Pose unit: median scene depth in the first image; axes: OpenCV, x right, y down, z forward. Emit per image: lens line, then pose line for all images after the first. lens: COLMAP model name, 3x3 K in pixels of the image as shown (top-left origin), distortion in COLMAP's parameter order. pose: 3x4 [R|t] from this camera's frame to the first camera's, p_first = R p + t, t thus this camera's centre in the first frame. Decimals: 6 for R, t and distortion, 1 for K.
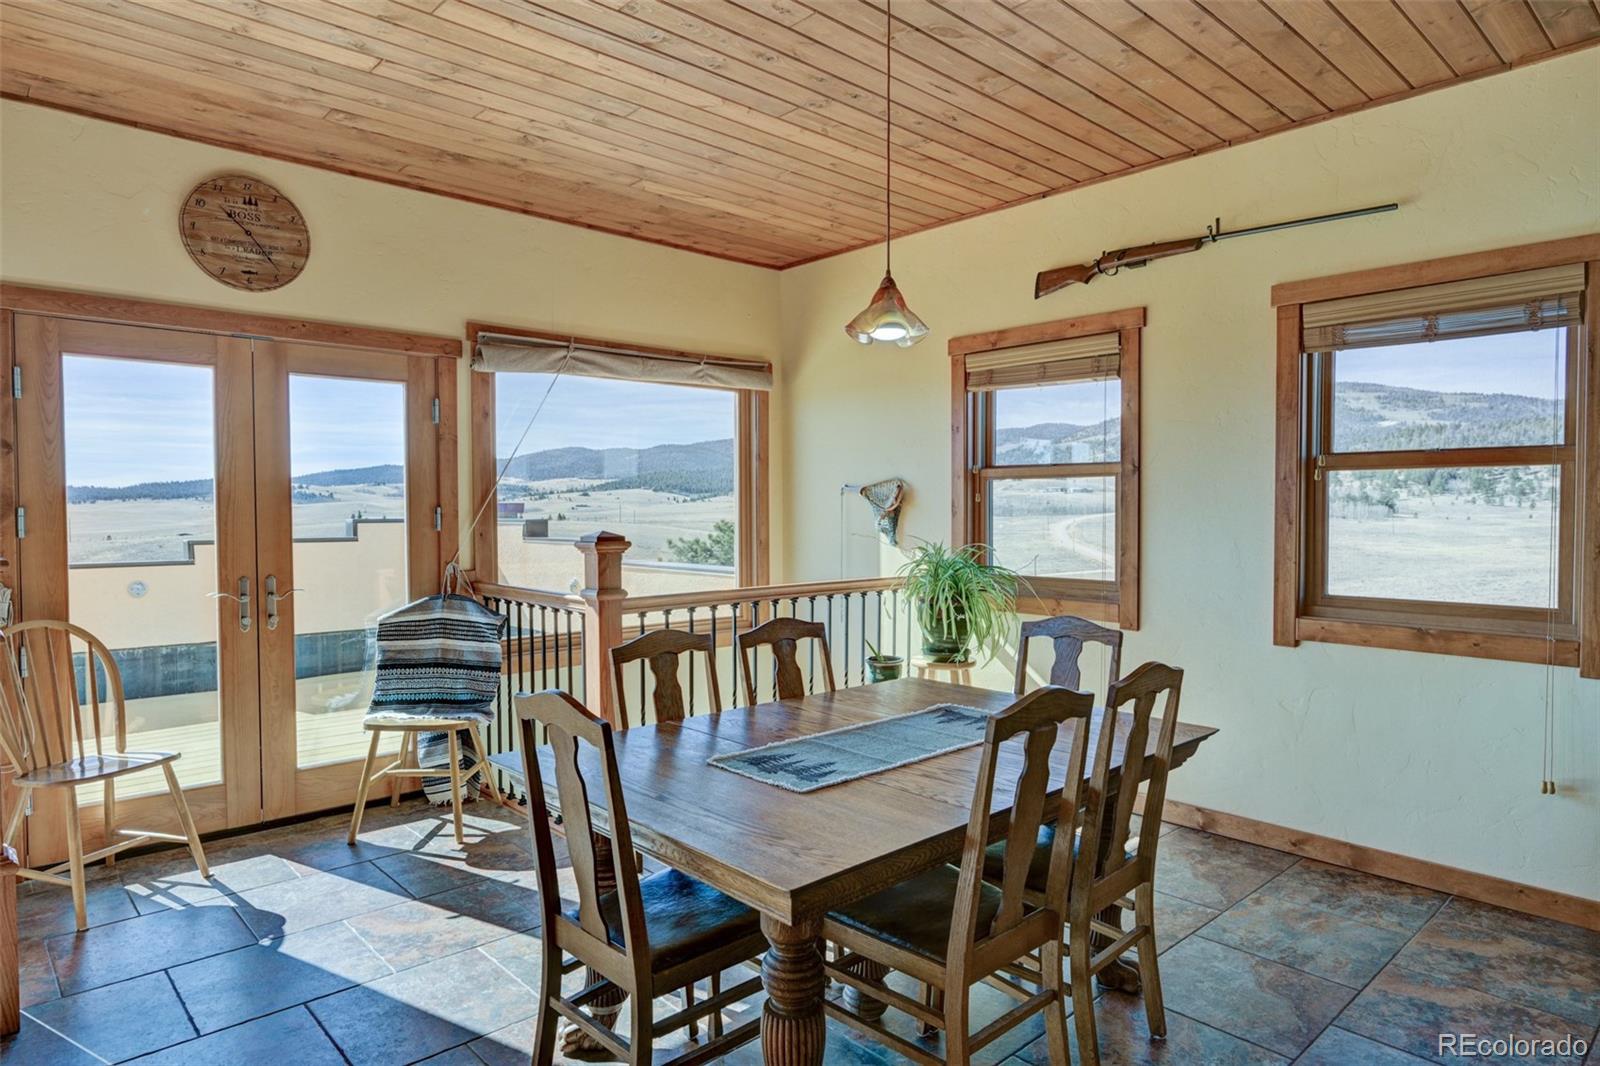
lens RADIAL K [[943.6, 0, 815.0], [0, 943.6, 533.3], [0, 0, 1]] dist [-0.002654, -0.000704]
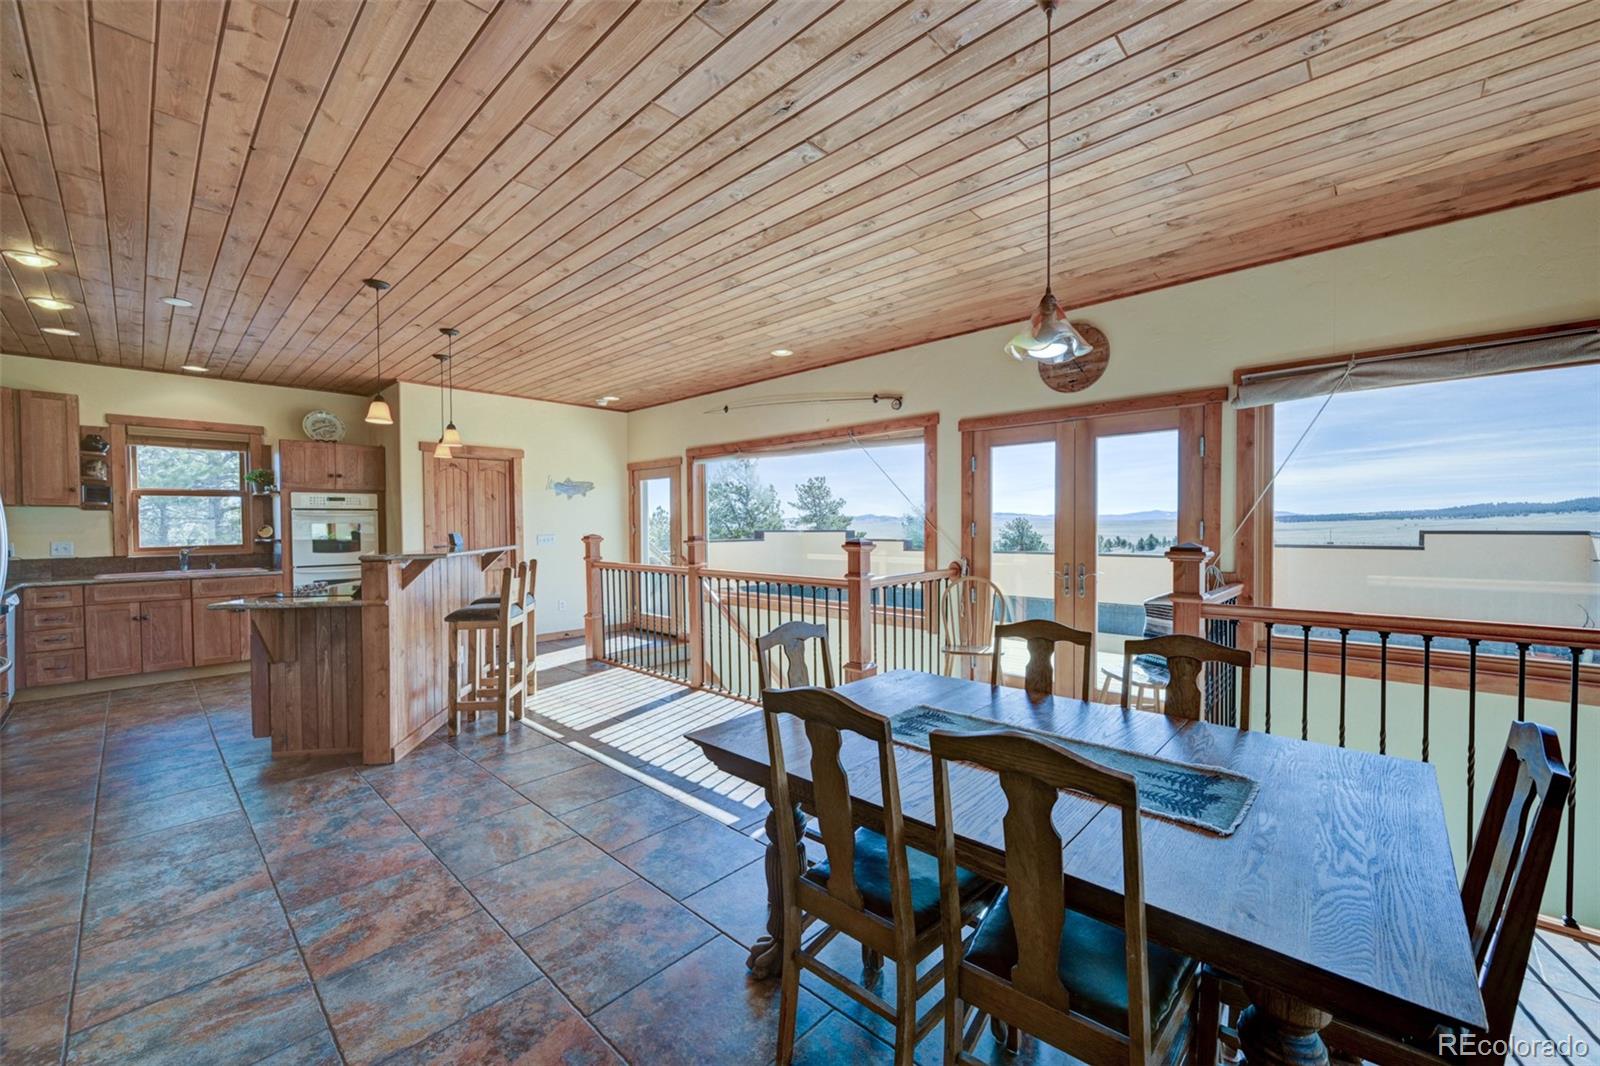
lens RADIAL K [[629.5, 0, 804.3], [0, 629.5, 534.4], [0, 0, 1]] dist [-0.003859, 0.000968]
pose [[0.063182, 0.017958, -0.997840, 0.440824], [-0.022597, 0.999608, 0.016559, -0.012647], [0.997746, 0.021502, 0.063563, 0.421311]]
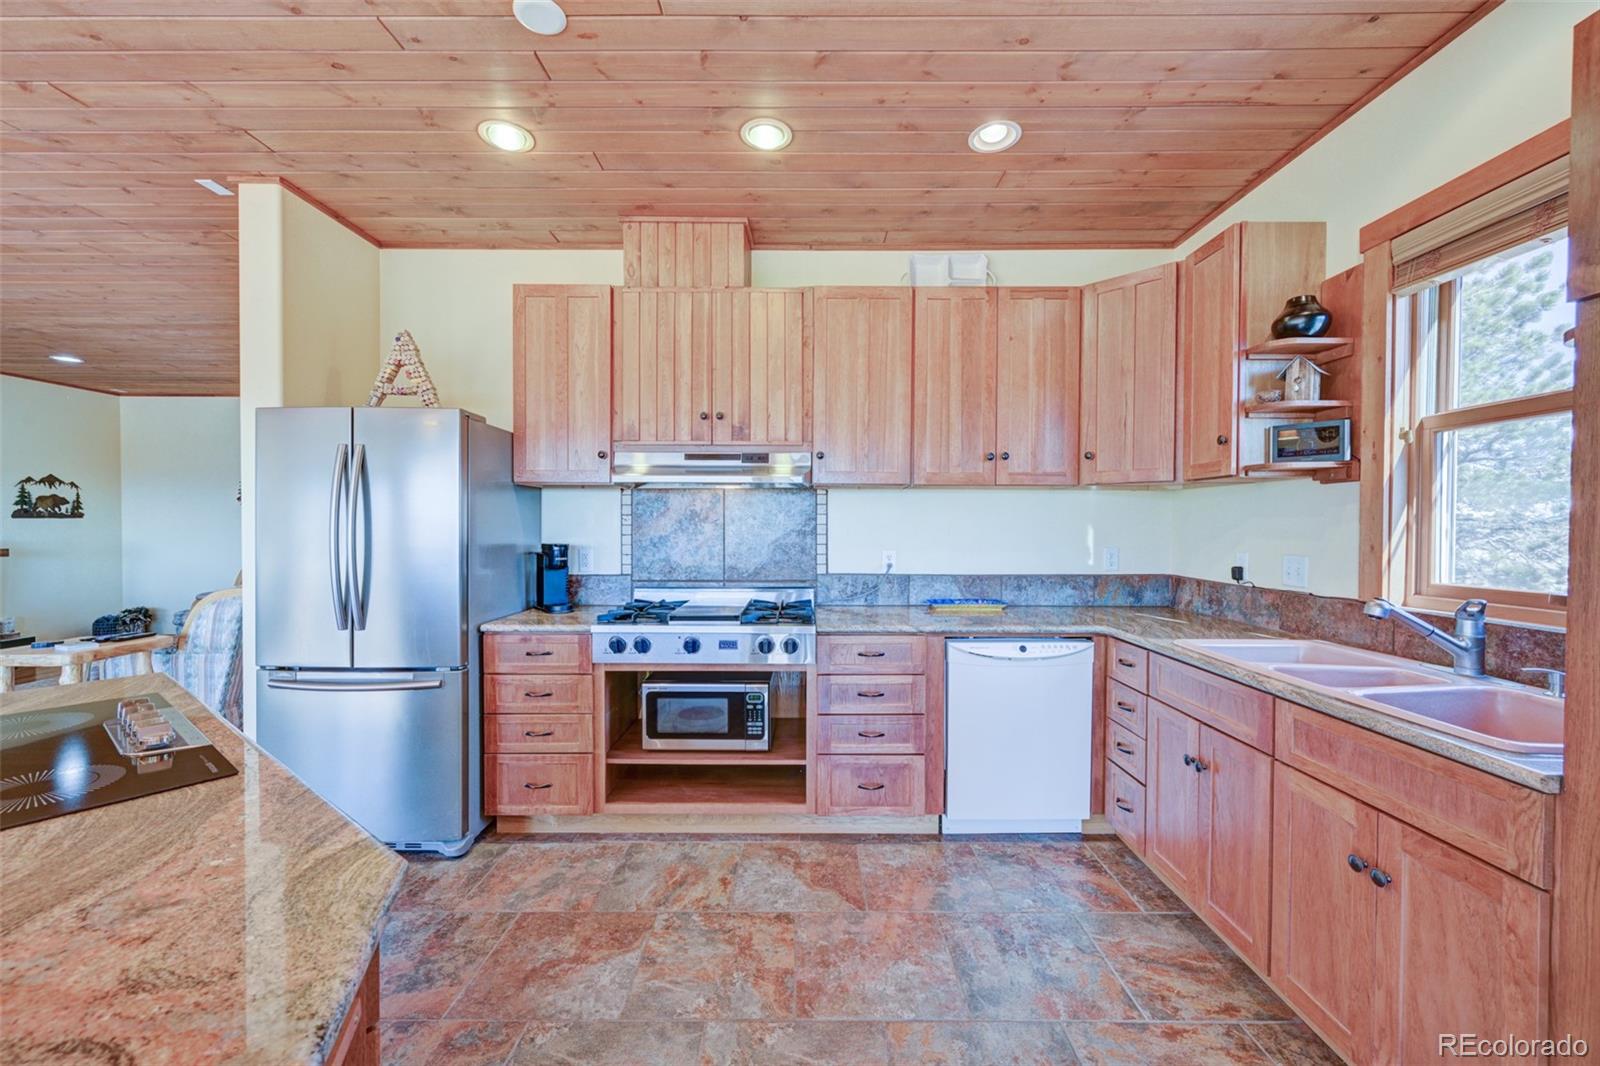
lens RADIAL K [[629.5, 0, 805.6], [0, 629.5, 535.5], [0, 0, 1]] dist [-0.003859, 0.000968]
pose [[-0.727653, -0.012751, 0.685826, -1.052214], [0.018058, 0.999125, 0.037735, 0.010183], [-0.685707, 0.039843, -0.726786, -0.303542]]
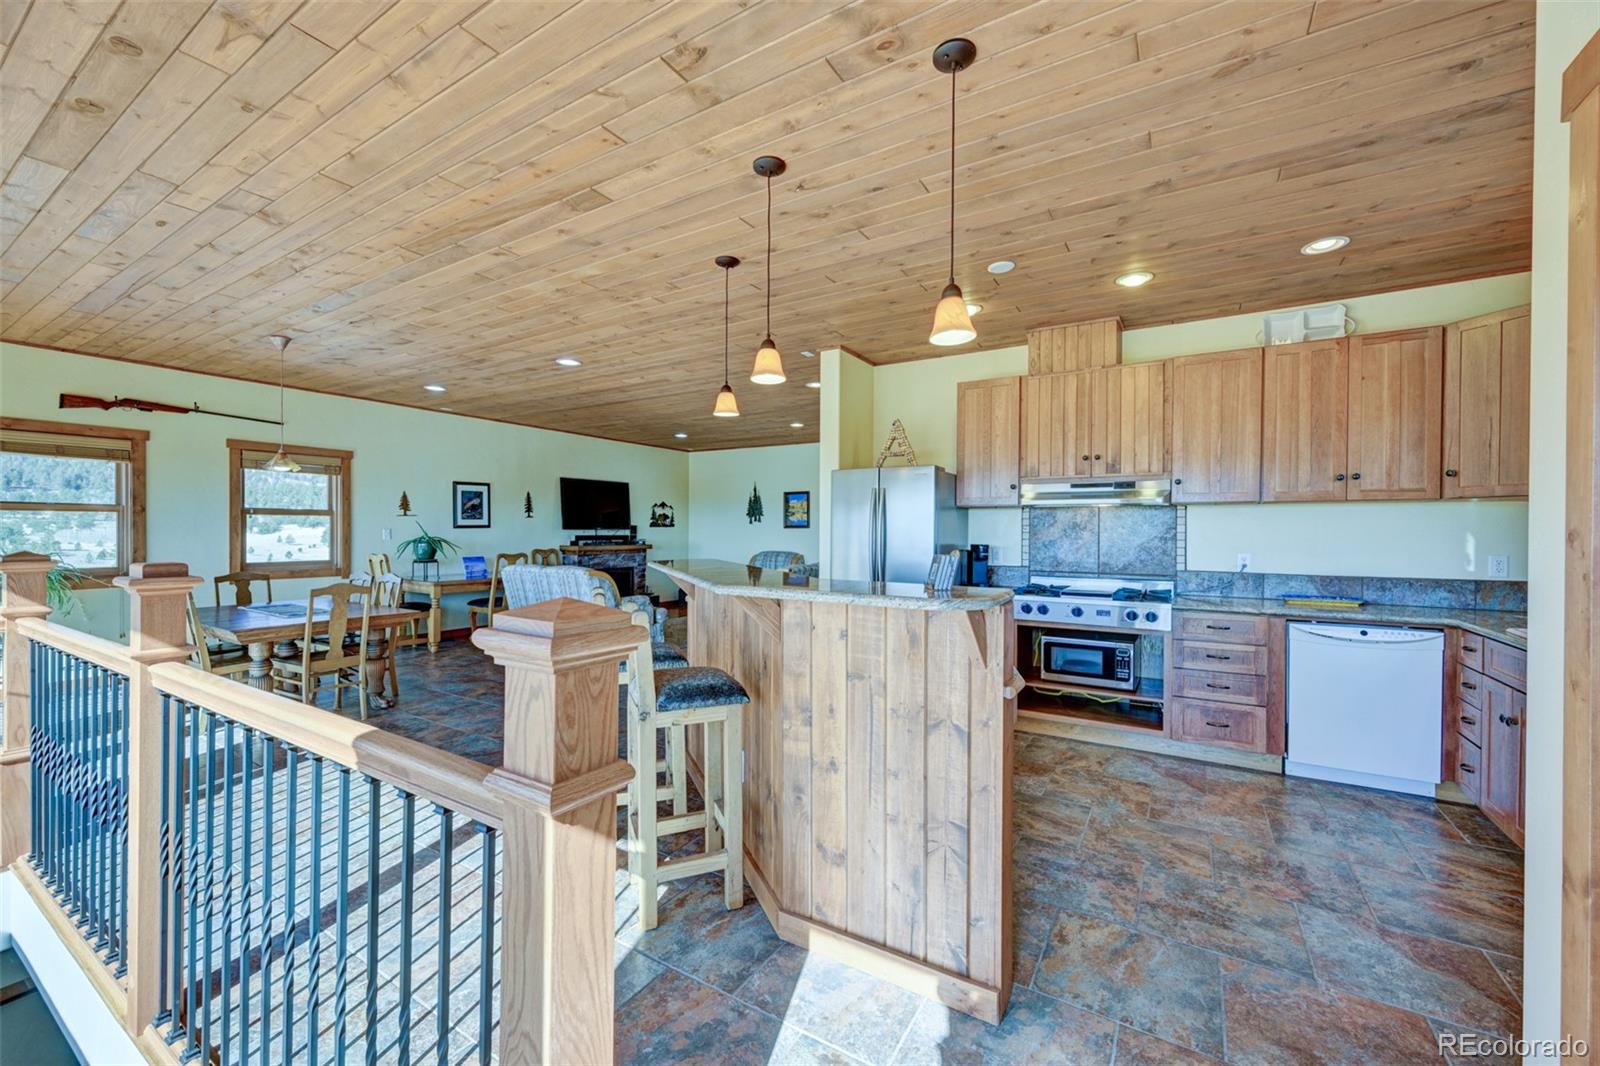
lens RADIAL K [[629.5, 0, 803.4], [0, 629.5, 534.3], [0, 0, 1]] dist [-0.003859, 0.000968]
pose [[-0.263048, -0.006337, 0.964762, -1.358282], [0.022759, 0.999659, 0.012772, 0.002162], [-0.964514, 0.025316, -0.262814, -0.022515]]
